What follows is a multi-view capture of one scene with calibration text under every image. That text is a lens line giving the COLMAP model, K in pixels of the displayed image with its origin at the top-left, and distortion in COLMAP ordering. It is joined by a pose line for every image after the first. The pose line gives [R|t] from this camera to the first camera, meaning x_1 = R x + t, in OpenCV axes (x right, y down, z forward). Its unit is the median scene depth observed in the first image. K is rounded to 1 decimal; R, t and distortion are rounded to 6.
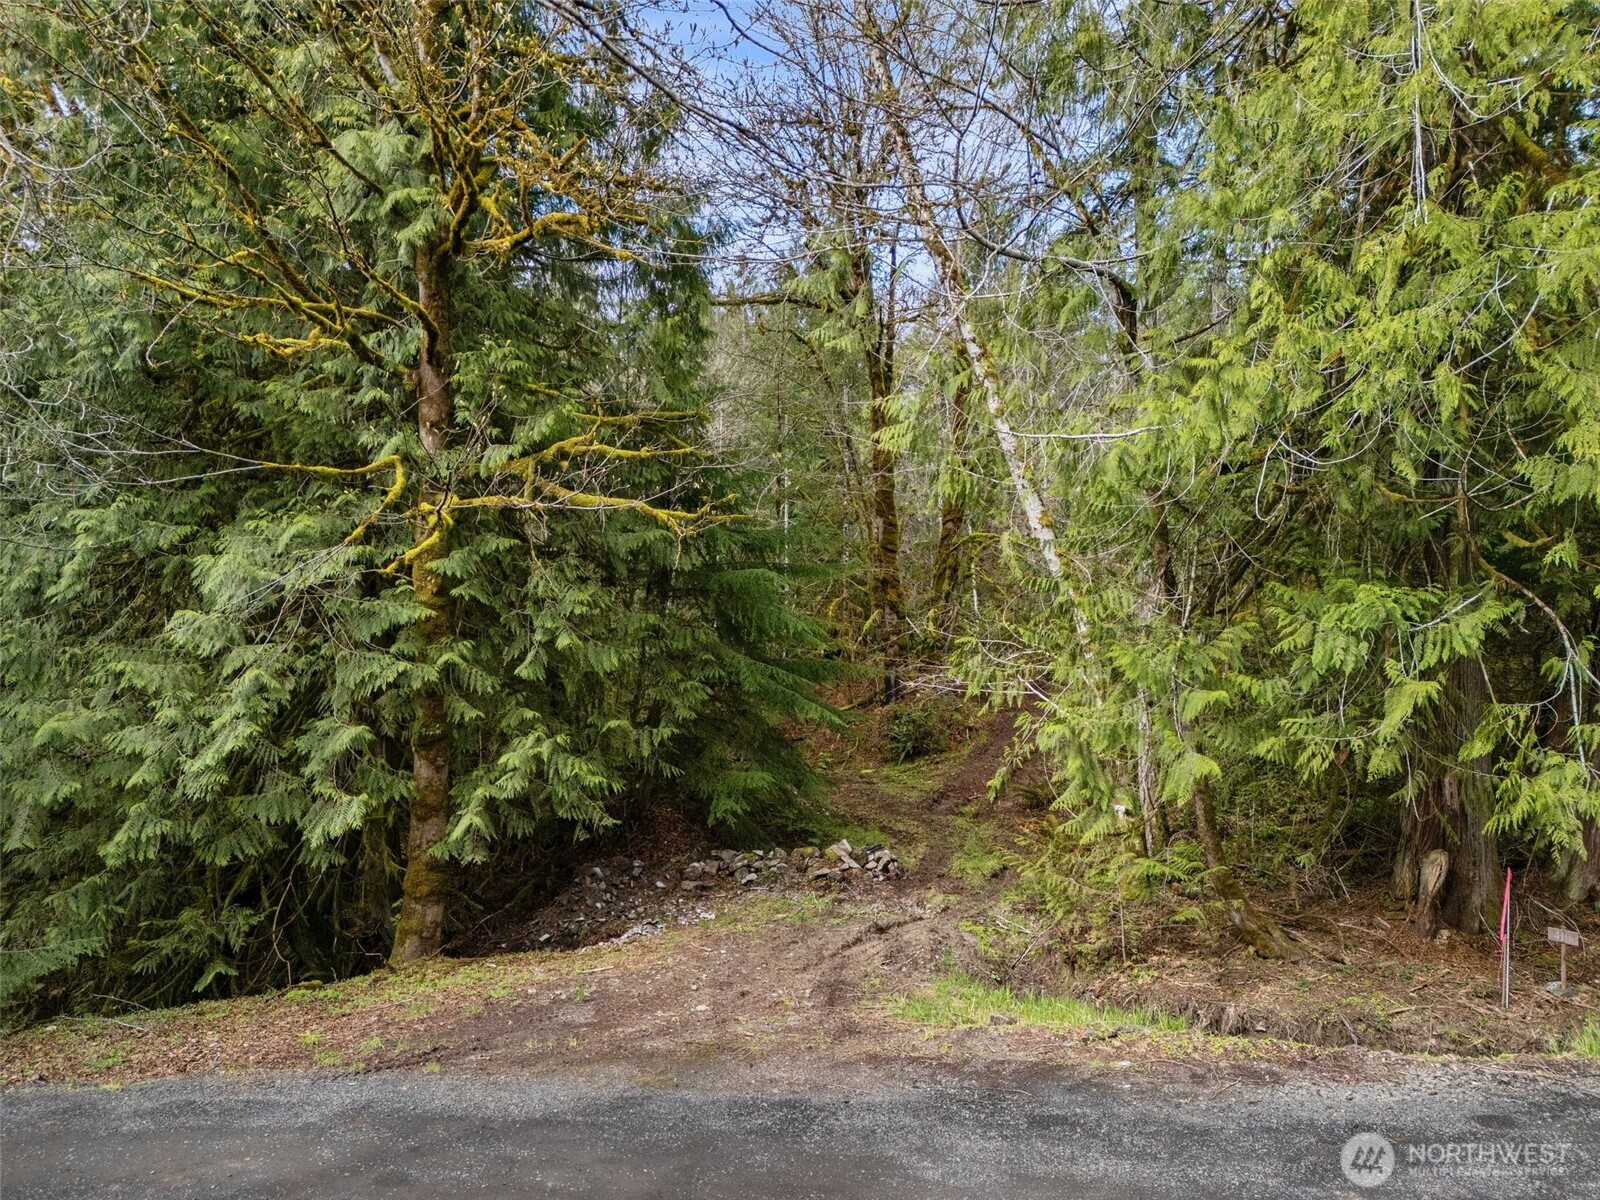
lens RADIAL K [[1148.7, 0, 799.5], [0, 1148.7, 585.8], [0, 0, 1]] dist [0.036570, -0.005966]
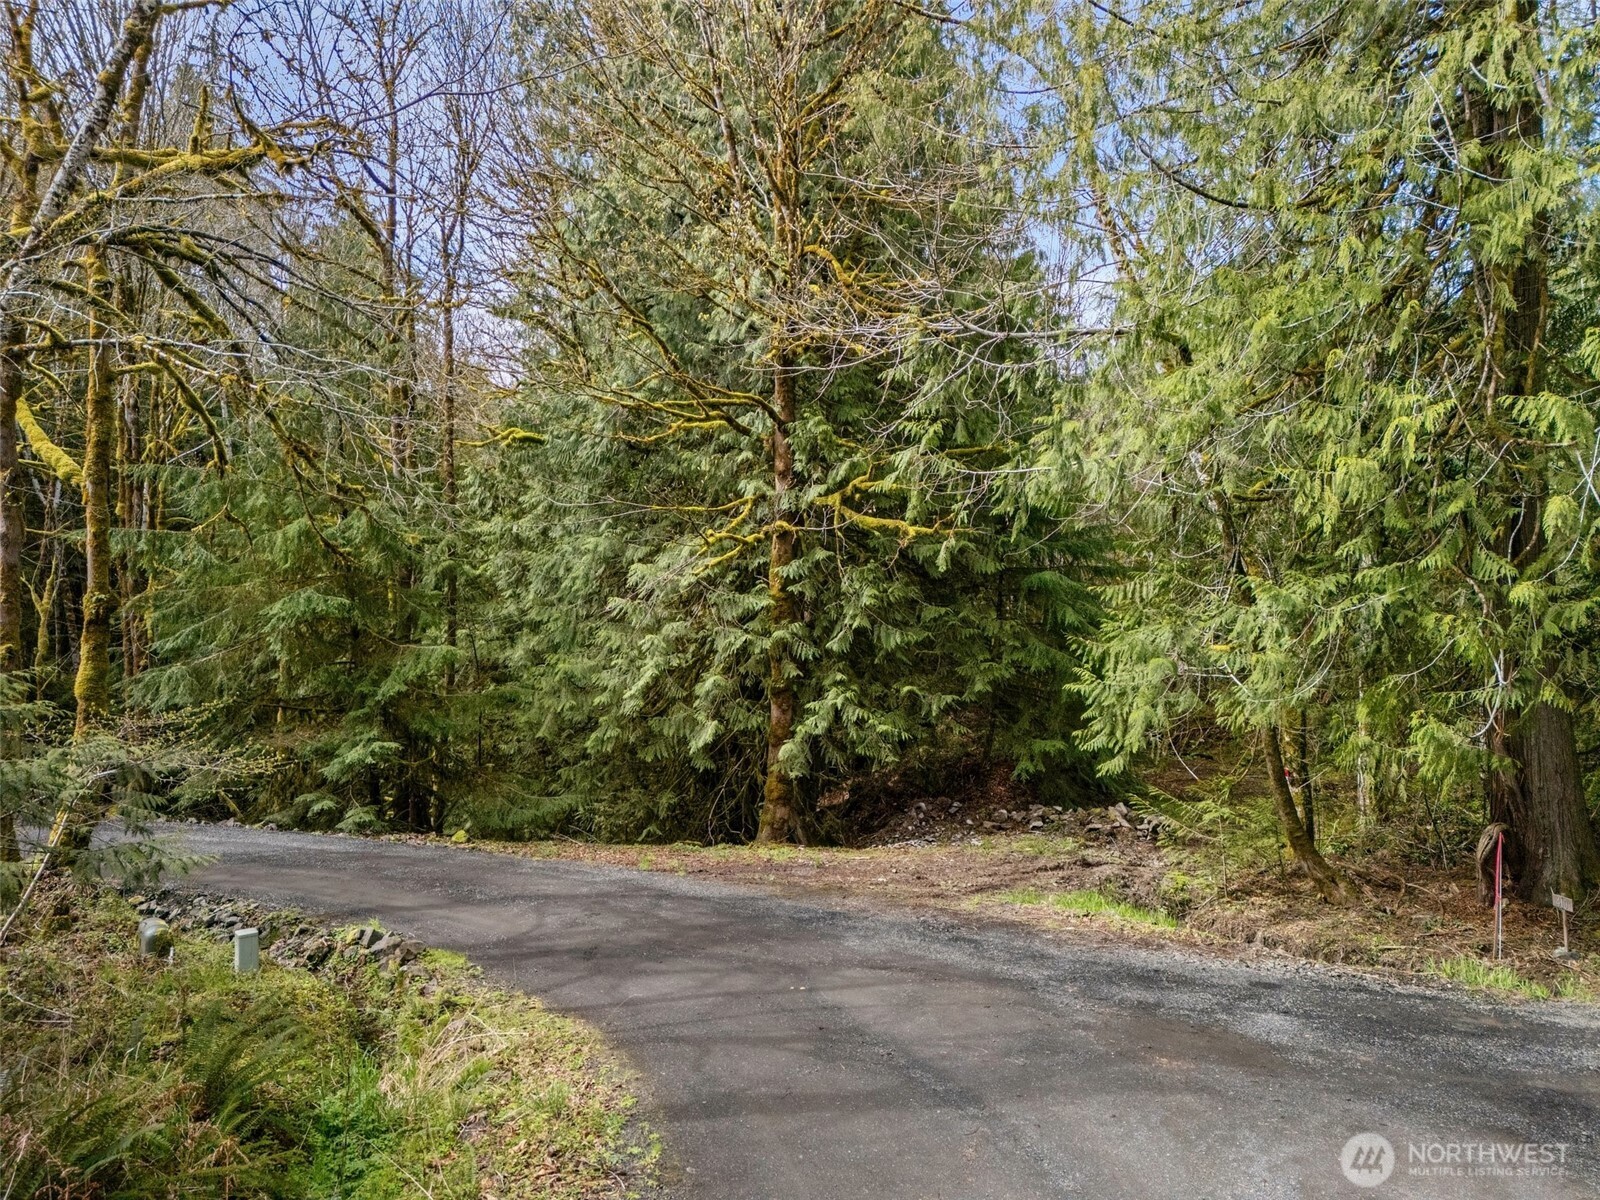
lens RADIAL K [[1148.7, 0, 799.5], [0, 1148.7, 585.8], [0, 0, 1]] dist [0.036570, -0.005966]
pose [[0.851870, -0.000612, -0.523753, 0.457312], [-0.005303, 0.999938, -0.009794, 0.015469], [0.523726, 0.011120, 0.851814, -0.213387]]
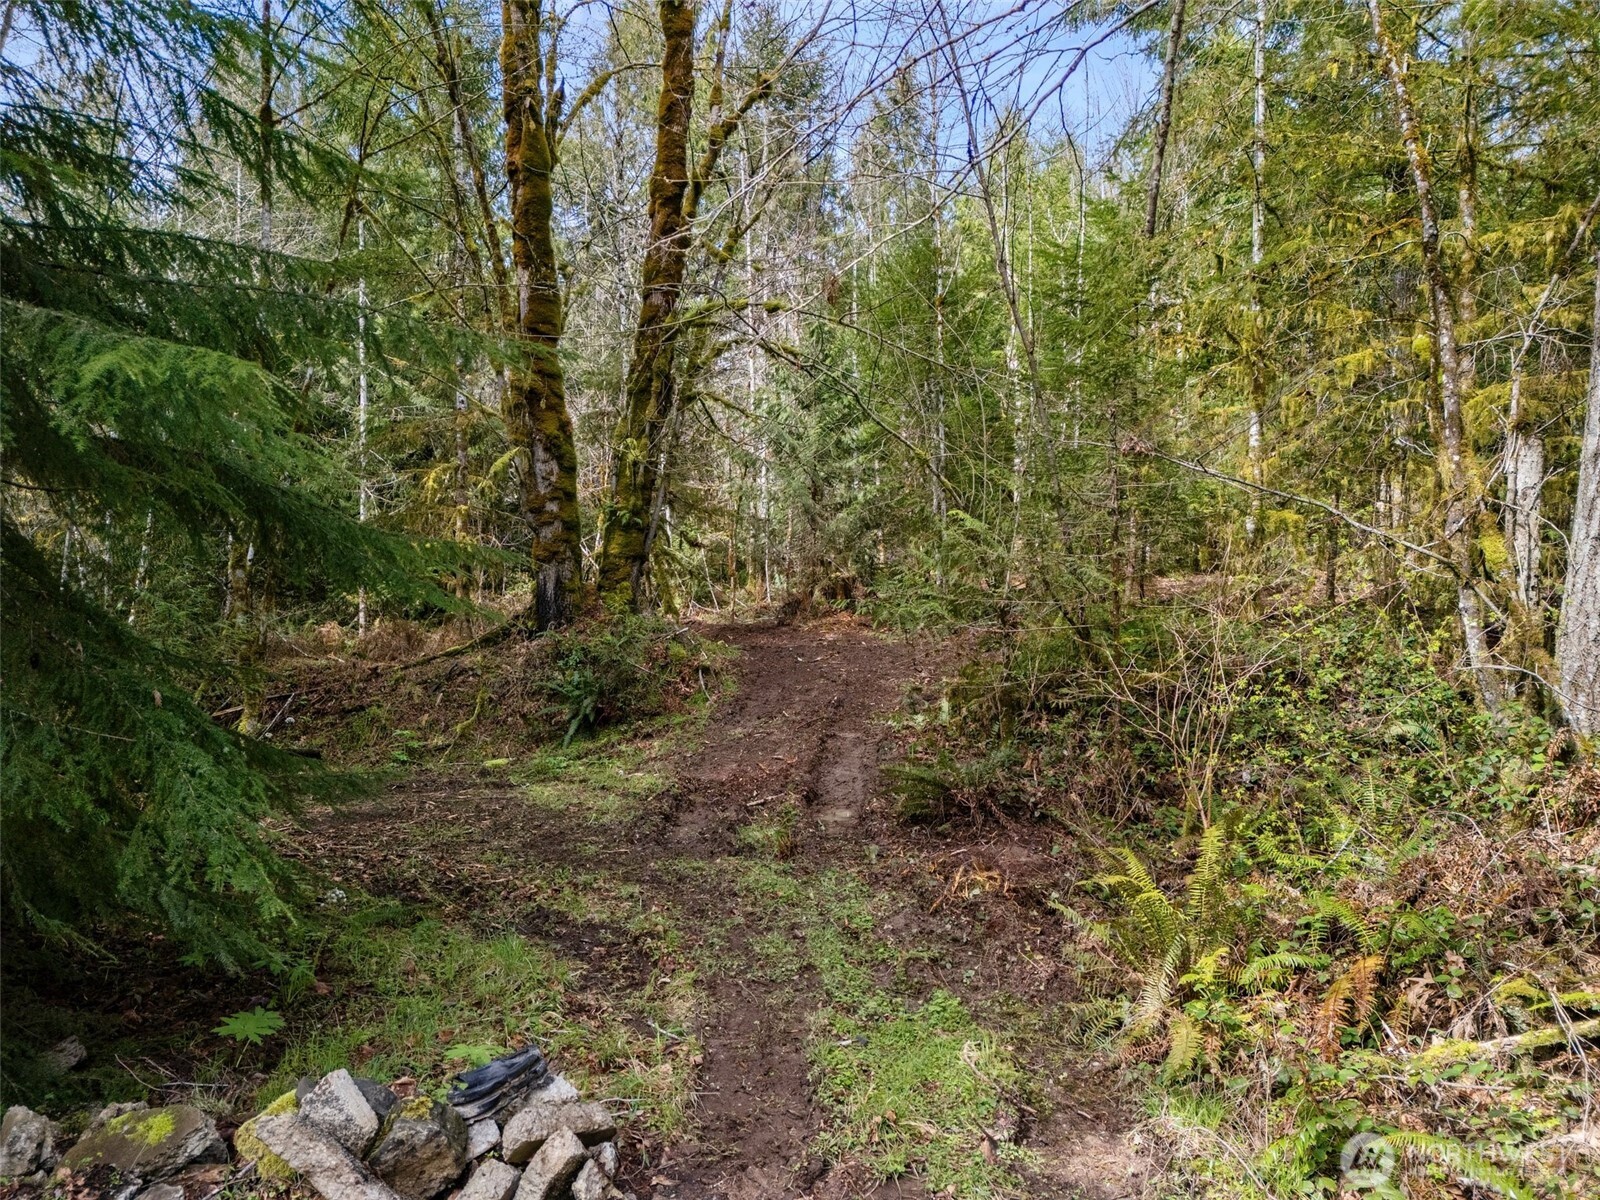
lens RADIAL K [[1148.7, 0, 799.5], [0, 1148.7, 585.8], [0, 0, 1]] dist [0.036570, -0.005966]
pose [[0.953694, -0.004446, 0.300747, 0.066314], [0.005531, 0.999981, -0.002757, 0.171594], [-0.300729, 0.004292, 0.953700, 0.966503]]
